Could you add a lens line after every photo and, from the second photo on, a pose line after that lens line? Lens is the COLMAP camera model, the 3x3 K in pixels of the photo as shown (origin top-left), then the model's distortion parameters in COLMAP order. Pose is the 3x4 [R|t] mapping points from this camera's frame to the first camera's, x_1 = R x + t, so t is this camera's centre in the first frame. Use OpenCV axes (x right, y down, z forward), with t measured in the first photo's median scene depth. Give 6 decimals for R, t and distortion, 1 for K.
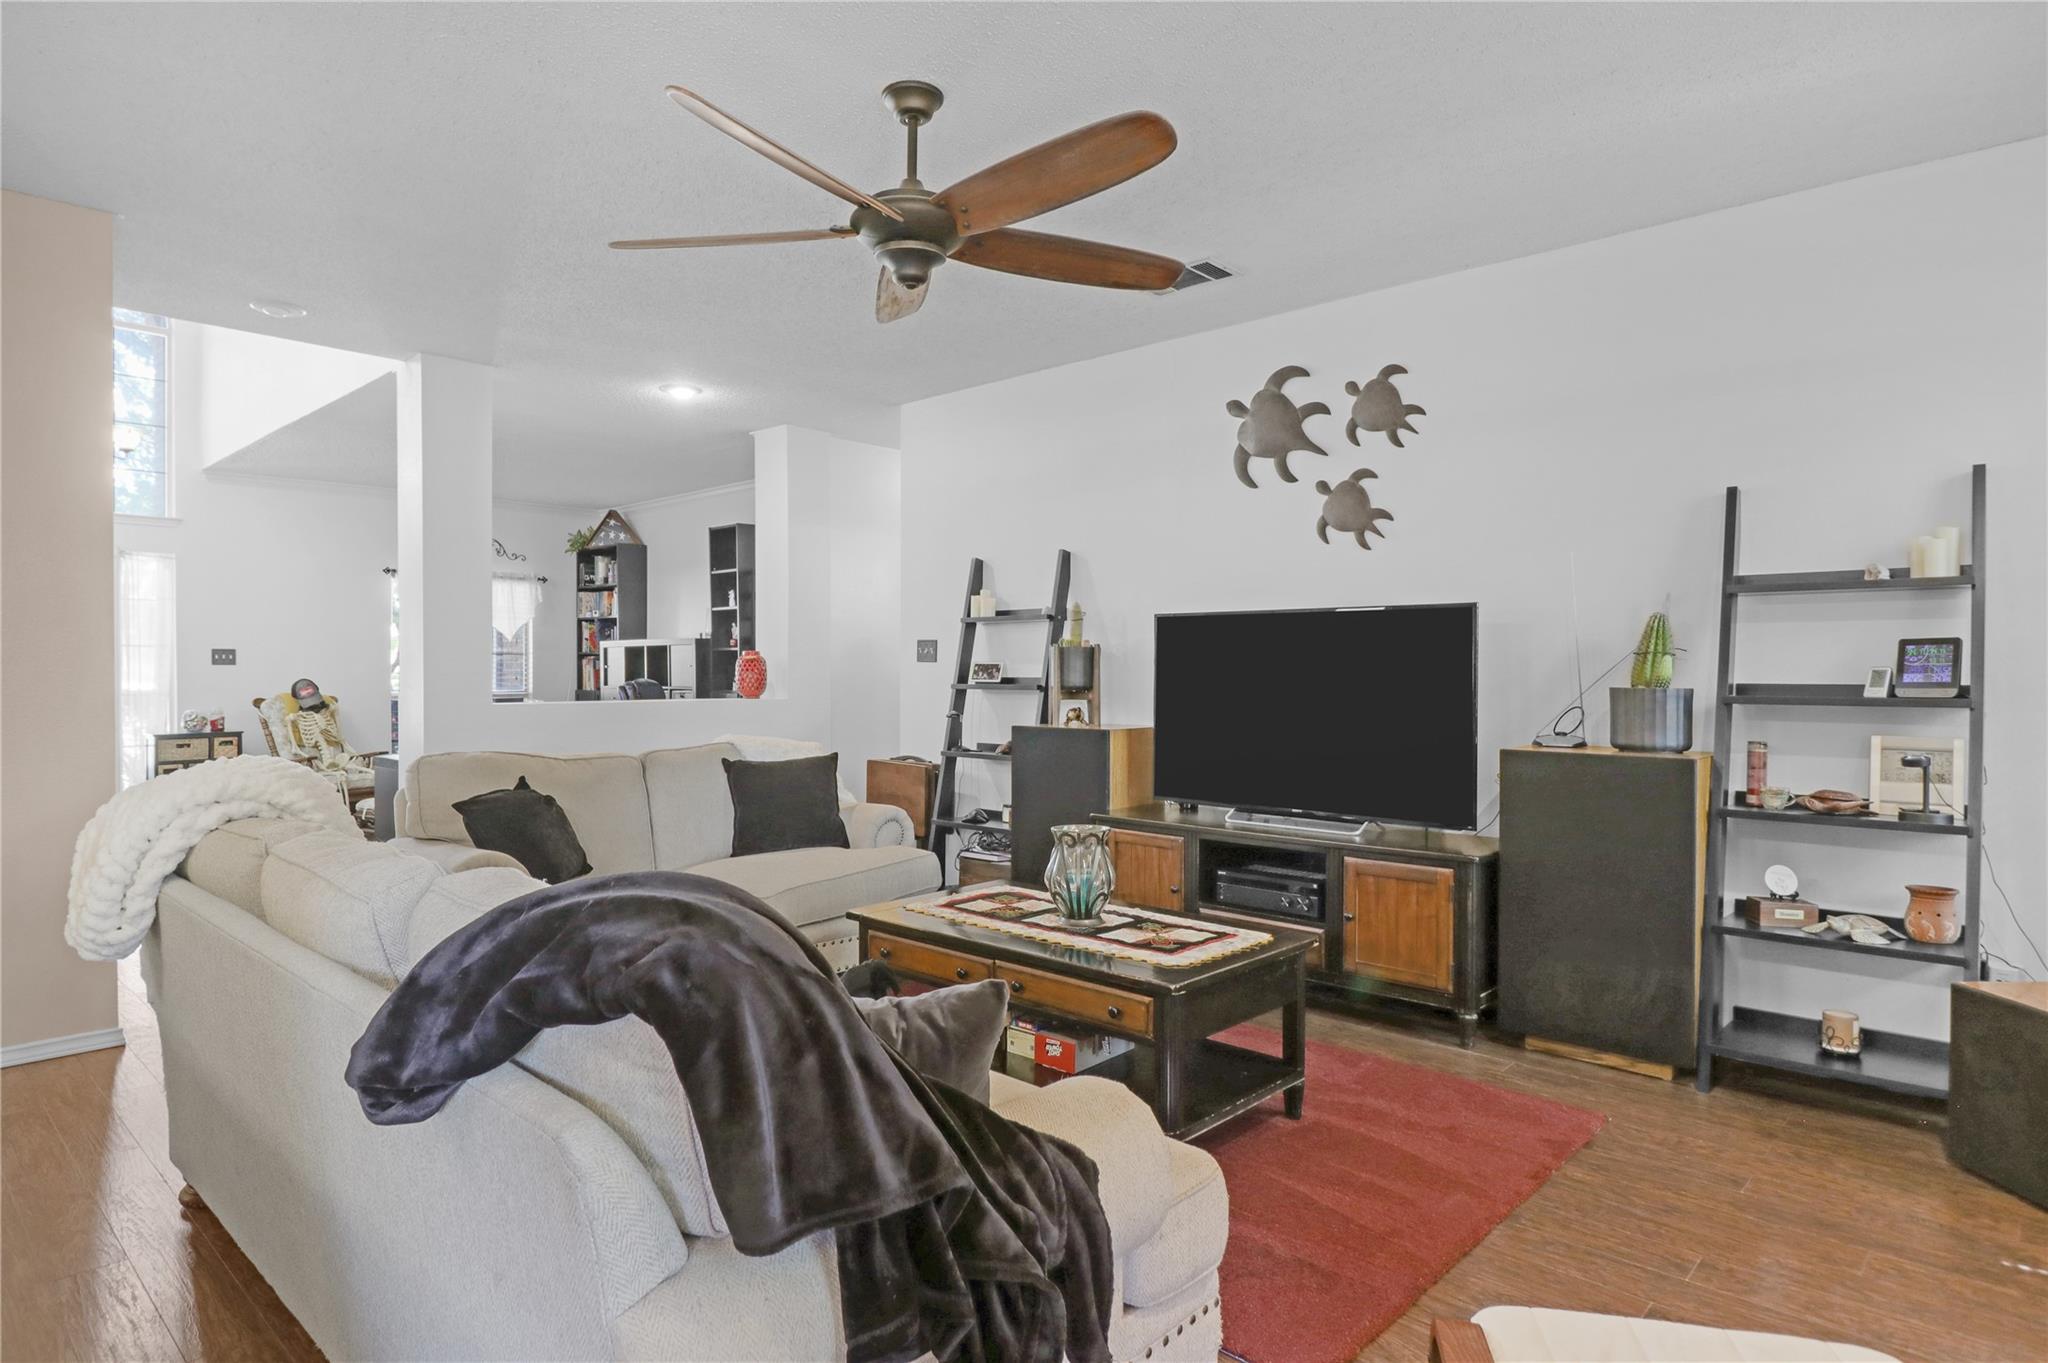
lens RADIAL K [[1166.7, 0, 1004.6], [0, 1166.7, 686.9], [0, 0, 1]] dist [-0.001792, -0.000264]
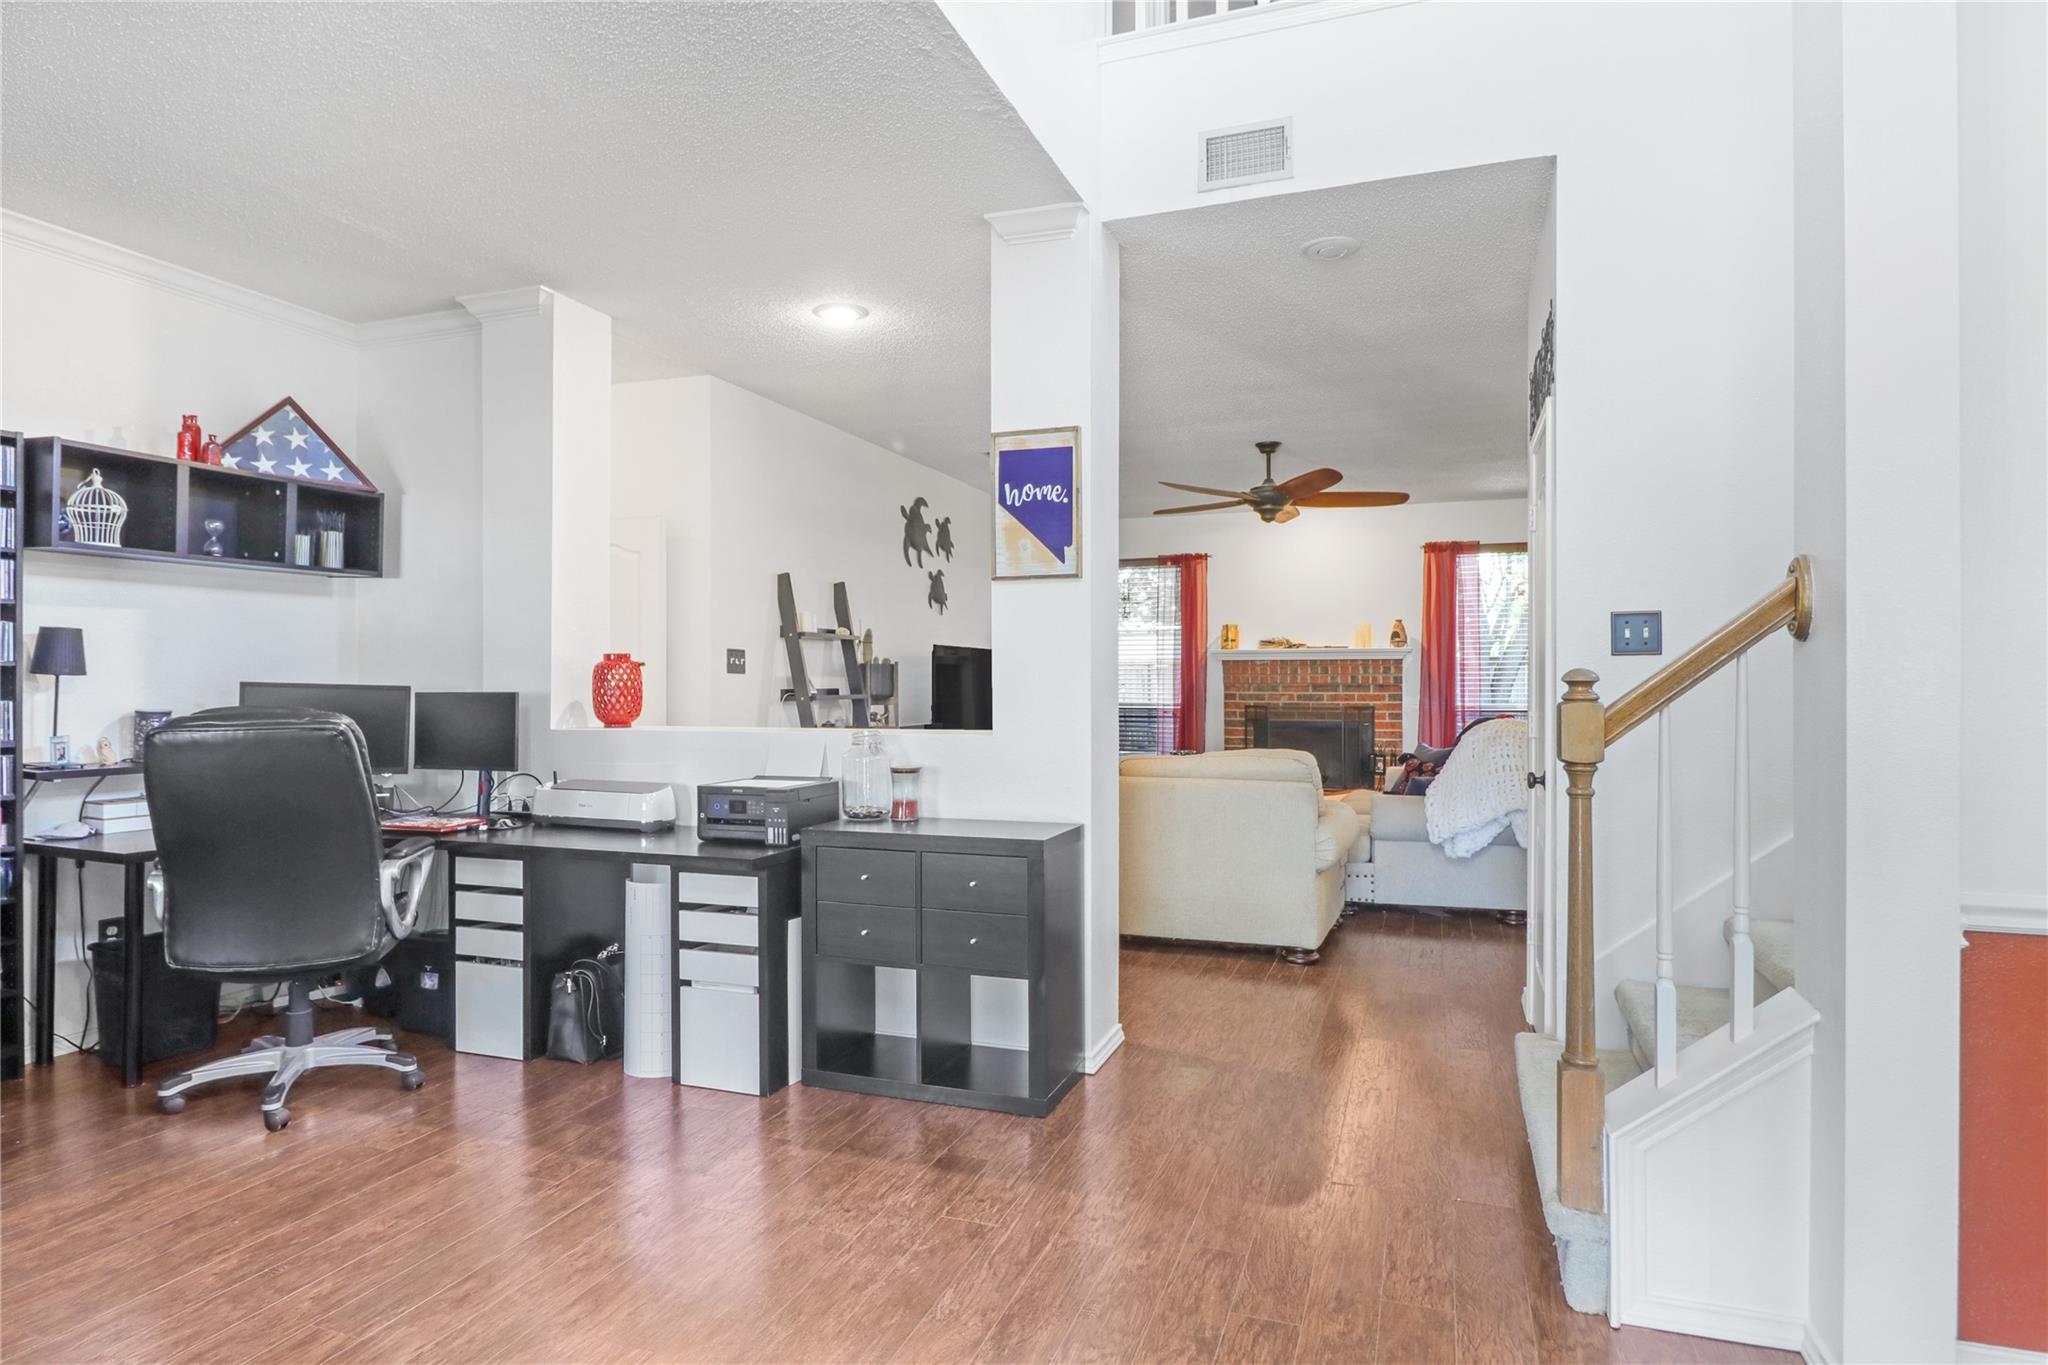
lens RADIAL K [[1166.7, 0, 1013.9], [0, 1166.7, 683.9], [0, 0, 1]] dist [-0.001792, -0.000264]
pose [[-0.403040, -0.003221, 0.915176, -1.374991], [0.013335, 0.999867, 0.009392, -0.025929], [-0.915085, 0.015989, -0.402944, 1.613313]]
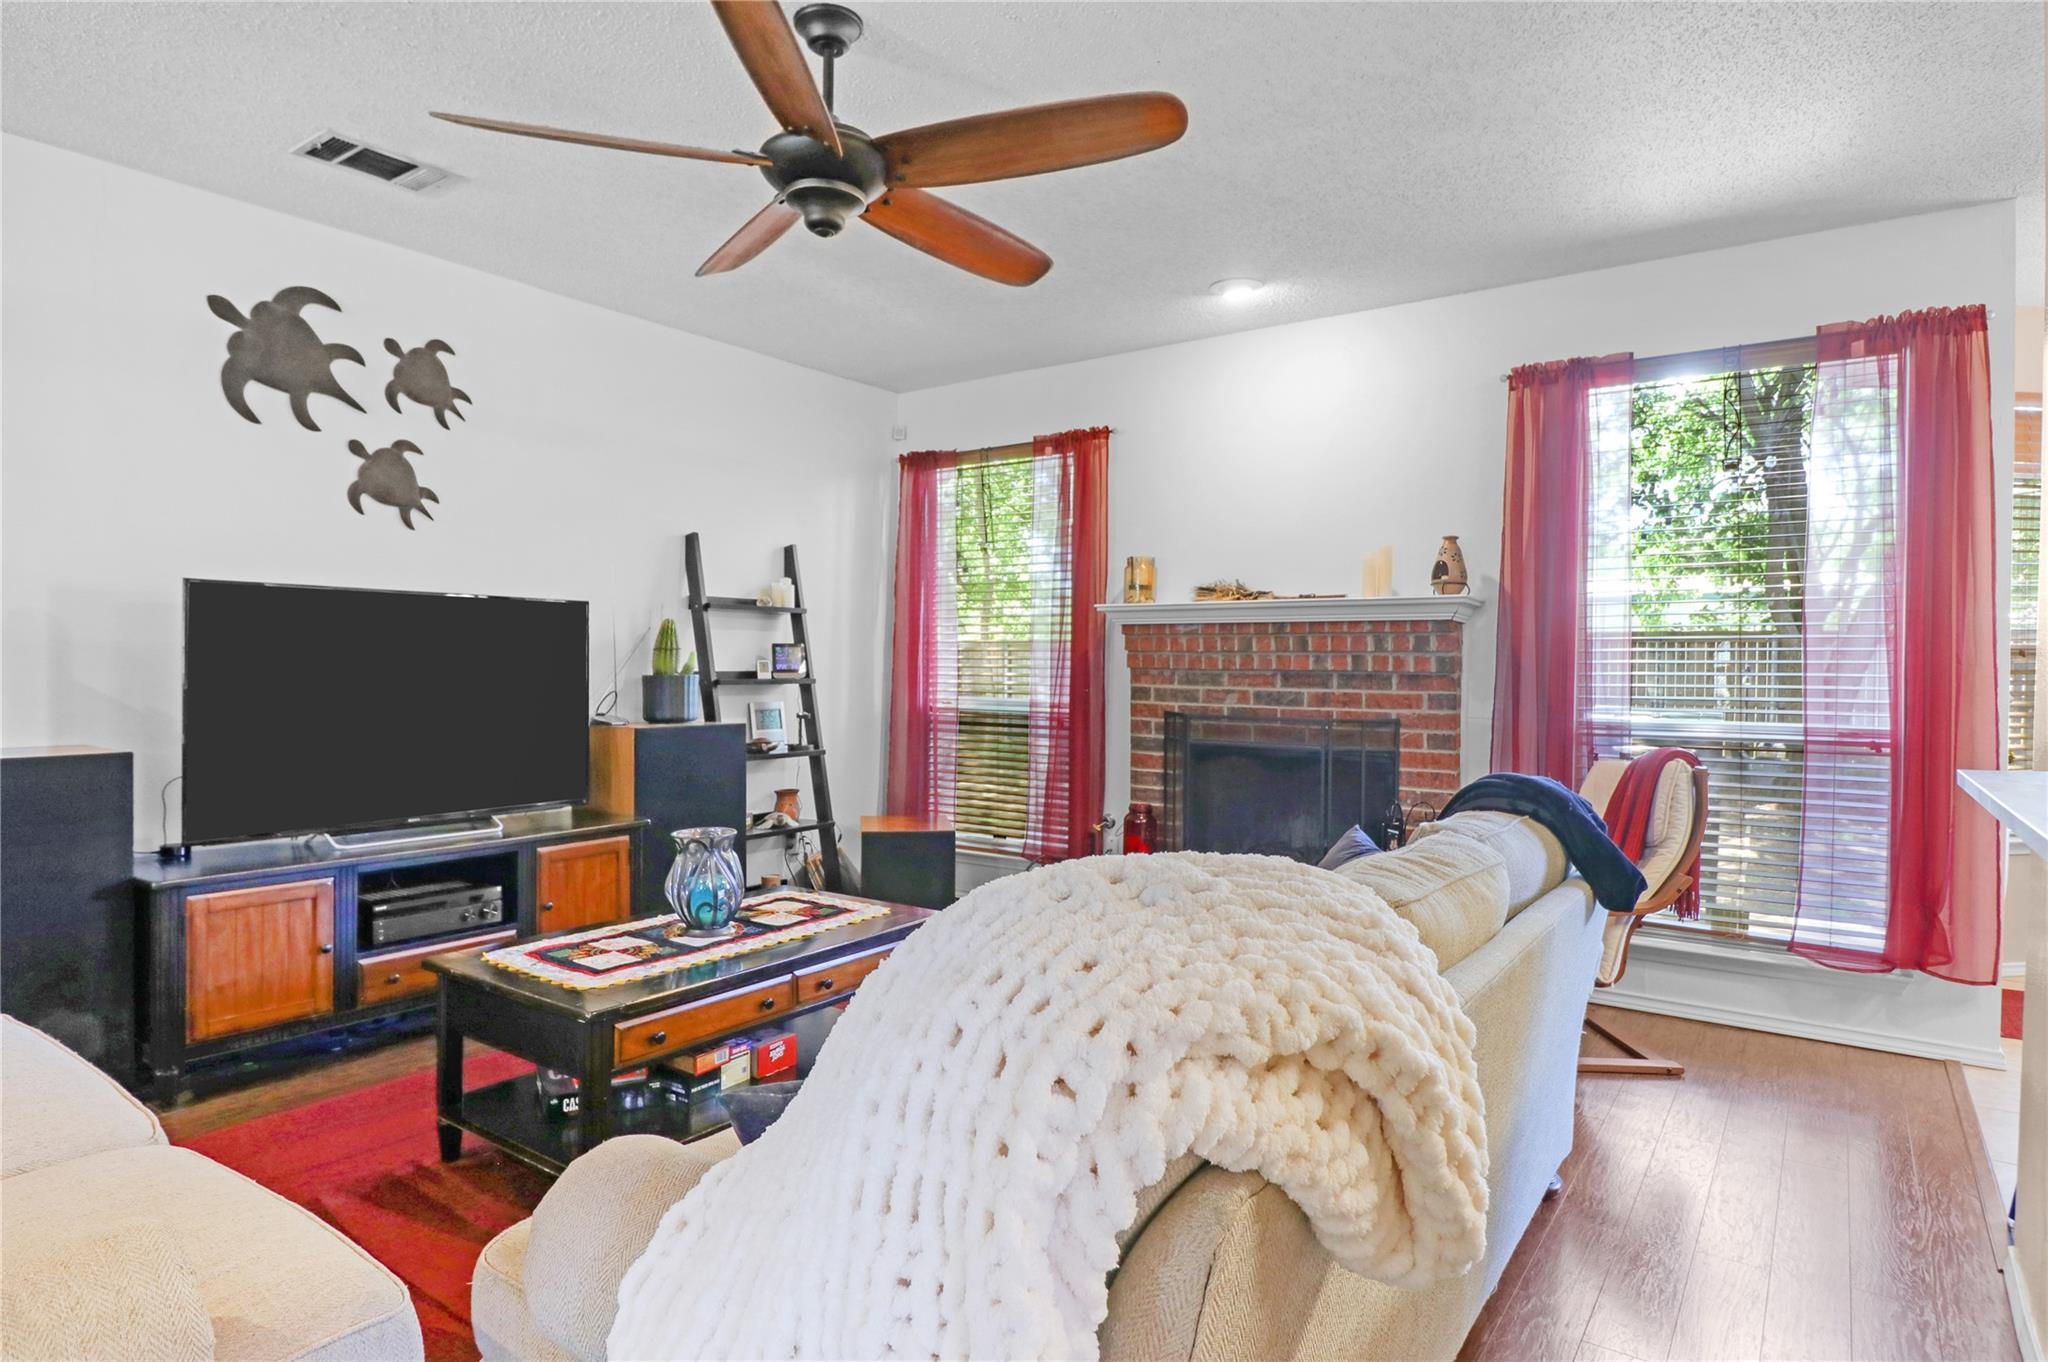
lens RADIAL K [[1166.7, 0, 1015.6], [0, 1166.7, 667.5], [0, 0, 1]] dist [-0.001792, -0.000264]
pose [[-0.147531, -0.007202, 0.989031, -0.664563], [0.006948, 0.999941, 0.008318, -0.012532], [-0.989033, 0.008099, -0.147473, 0.658459]]
